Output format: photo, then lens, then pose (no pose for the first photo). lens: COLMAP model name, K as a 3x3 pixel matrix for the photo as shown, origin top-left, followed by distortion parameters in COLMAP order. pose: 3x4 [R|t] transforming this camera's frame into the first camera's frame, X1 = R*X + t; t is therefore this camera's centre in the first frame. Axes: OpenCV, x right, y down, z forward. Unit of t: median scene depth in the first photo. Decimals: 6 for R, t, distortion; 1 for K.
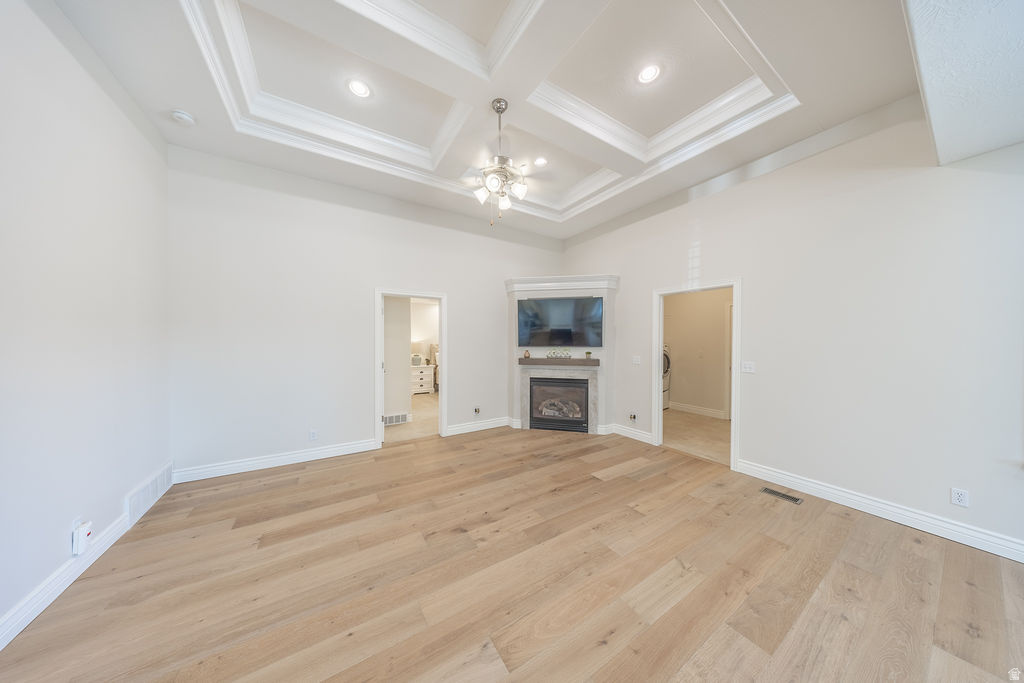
lens RADIAL K [[295.0, 0, 510.8], [0, 295.0, 344.4], [0, 0, 1]] dist [-0.005357, 0.000315]
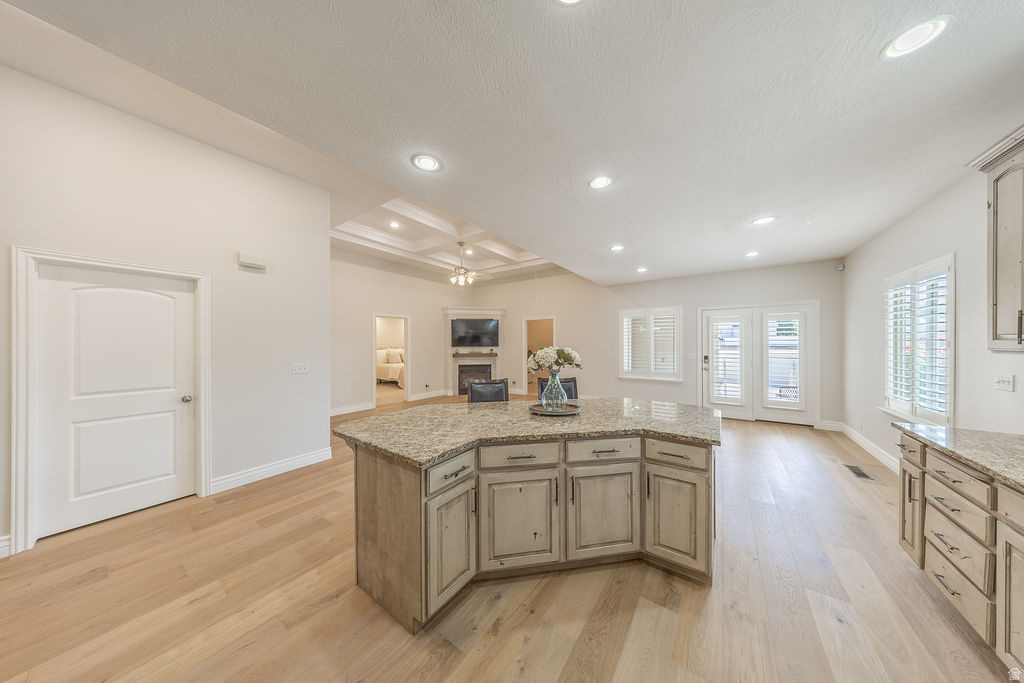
lens RADIAL K [[295.0, 0, 510.3], [0, 295.0, 342.0], [0, 0, 1]] dist [-0.005357, 0.000315]
pose [[0.923495, -0.004975, 0.383578, -0.384704], [0.012277, 0.999787, -0.016589, 0.013786], [-0.383413, 0.020029, 0.923360, -0.859220]]
